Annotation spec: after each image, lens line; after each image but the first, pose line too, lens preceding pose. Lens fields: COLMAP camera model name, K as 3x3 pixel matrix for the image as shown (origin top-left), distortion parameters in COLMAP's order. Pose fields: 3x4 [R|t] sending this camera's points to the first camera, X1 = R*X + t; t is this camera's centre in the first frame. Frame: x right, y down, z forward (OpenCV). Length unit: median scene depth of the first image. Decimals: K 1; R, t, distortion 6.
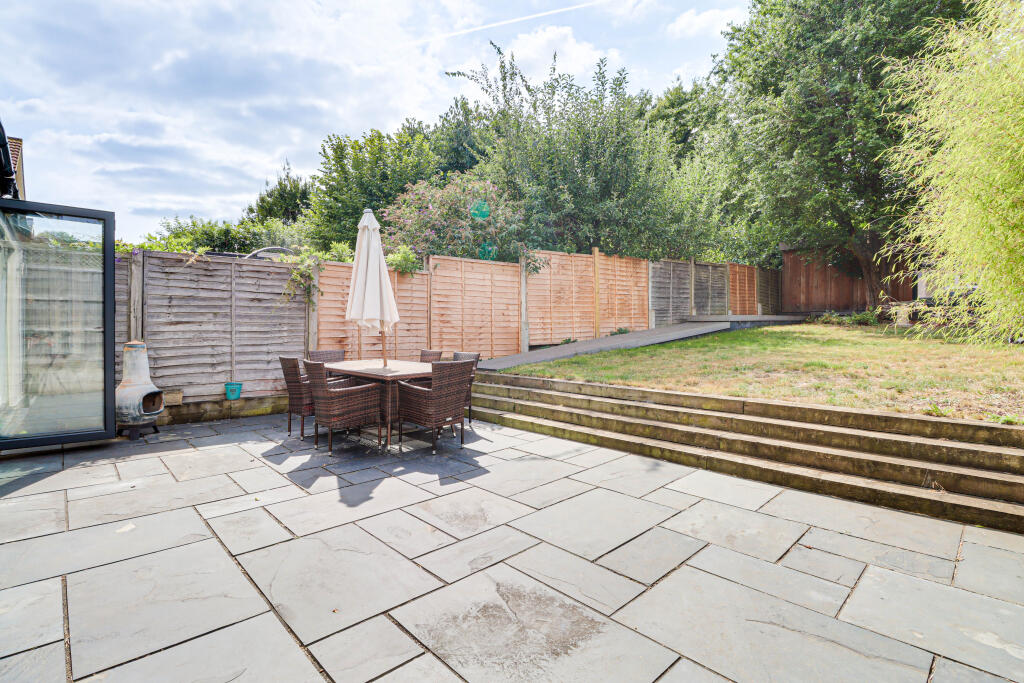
lens RADIAL K [[476.6, 0, 513.5], [0, 476.6, 322.8], [0, 0, 1]] dist [-0.008478, -0.008452]
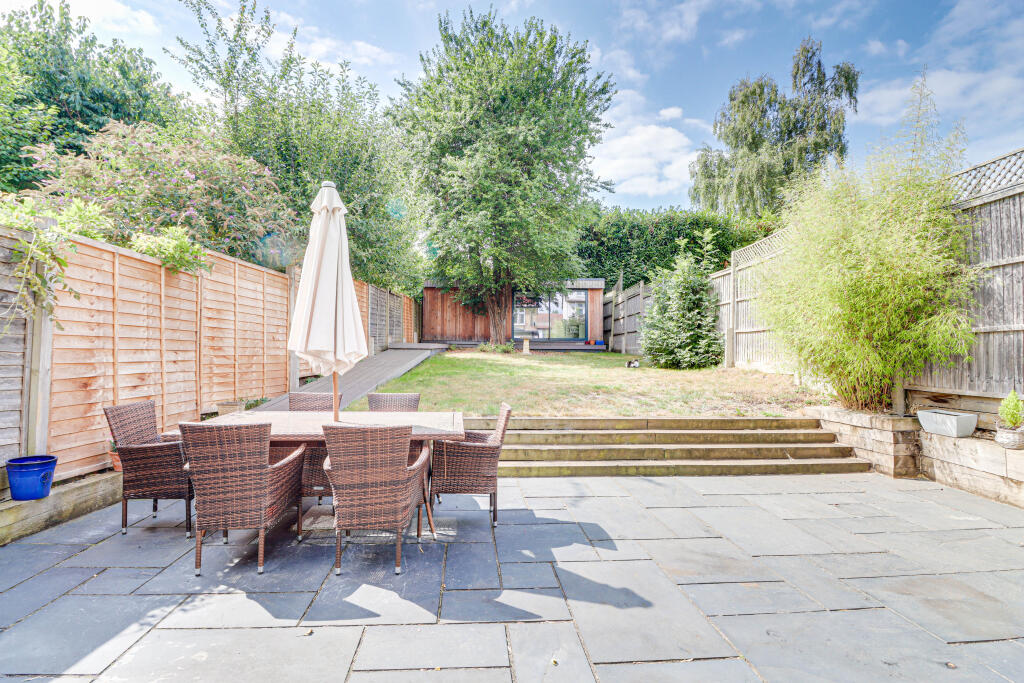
lens RADIAL K [[476.6, 0, 490.4], [0, 476.6, 342.6], [0, 0, 1]] dist [-0.008478, -0.008452]
pose [[0.642988, 0.022598, 0.765543, -0.789336], [-0.018620, 0.999730, -0.013872, -0.016245], [-0.765650, -0.005334, 0.643235, 0.505521]]
